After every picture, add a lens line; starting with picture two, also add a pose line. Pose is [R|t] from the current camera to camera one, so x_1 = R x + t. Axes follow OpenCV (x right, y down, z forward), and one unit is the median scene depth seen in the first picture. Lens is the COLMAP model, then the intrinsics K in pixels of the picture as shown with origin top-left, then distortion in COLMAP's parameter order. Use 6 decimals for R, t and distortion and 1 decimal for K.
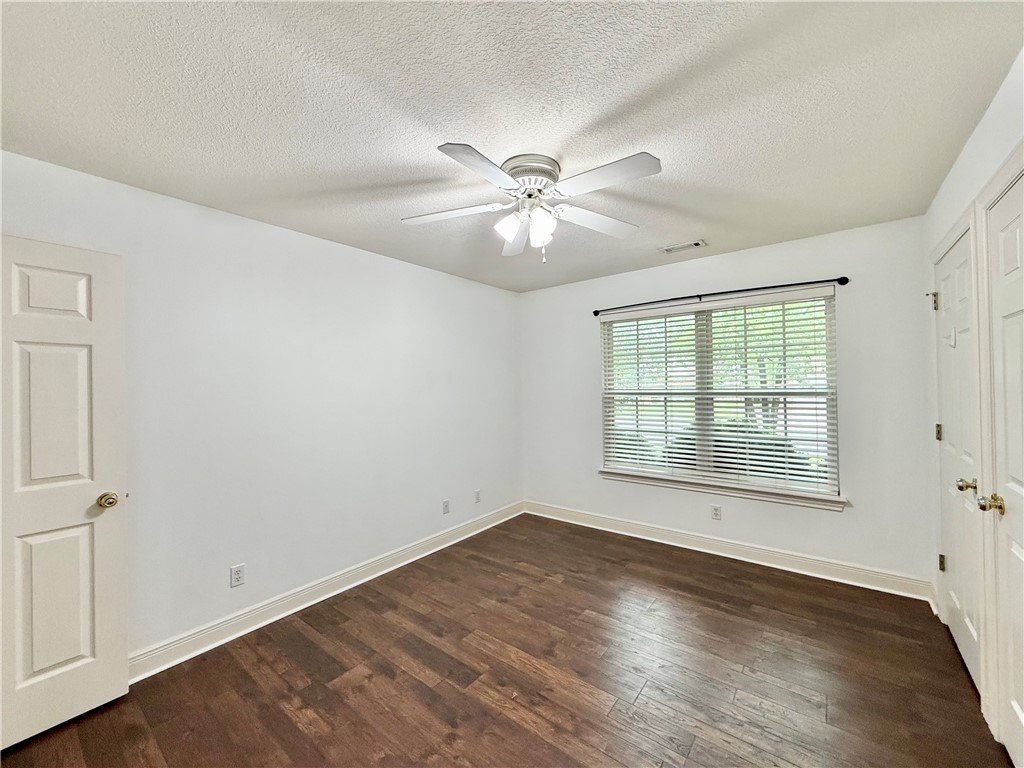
lens RADIAL K [[407.4, 0, 512.7], [0, 407.4, 384.4], [0, 0, 1]] dist [-0.000839, 0.000006]
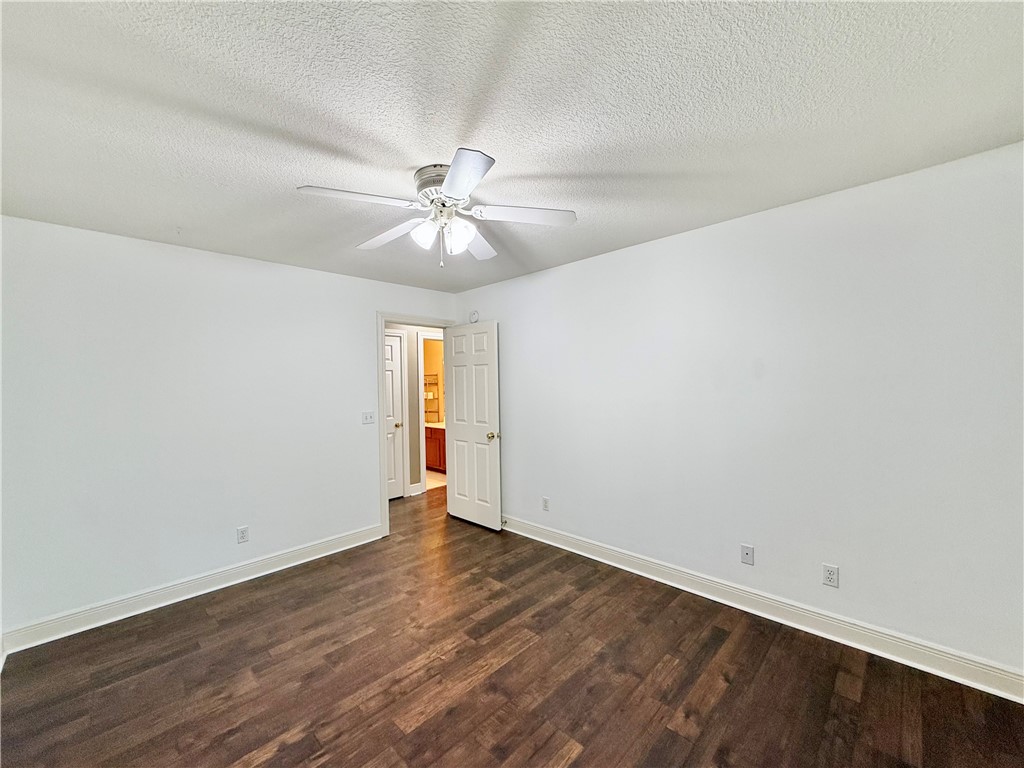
lens RADIAL K [[407.4, 0, 512.7], [0, 407.4, 384.4], [0, 0, 1]] dist [-0.000839, 0.000006]
pose [[-0.111365, 0.023719, -0.993496, 0.783668], [0.023724, 0.999494, 0.021203, -0.020269], [0.993496, -0.021209, -0.111871, 0.949201]]
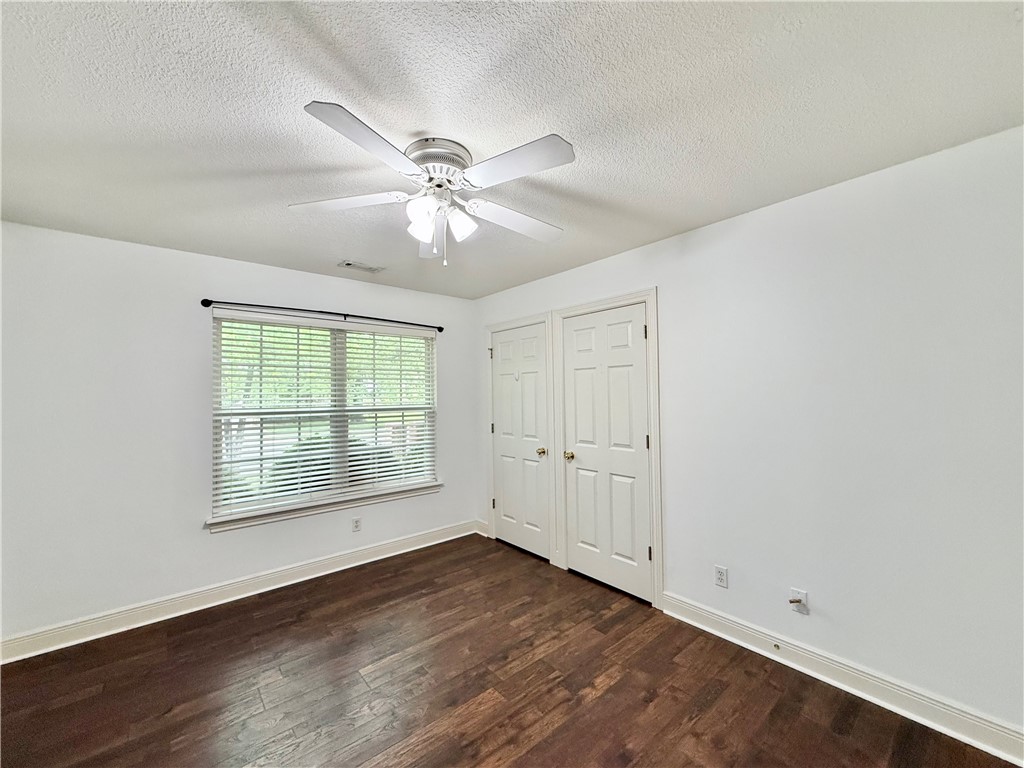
lens RADIAL K [[407.4, 0, 512.7], [0, 407.4, 384.4], [0, 0, 1]] dist [-0.000839, 0.000006]
pose [[0.201773, 0.042708, 0.978501, -0.579578], [0.009592, 0.998915, -0.045577, 0.009213], [-0.979385, 0.018582, 0.201144, 0.499276]]
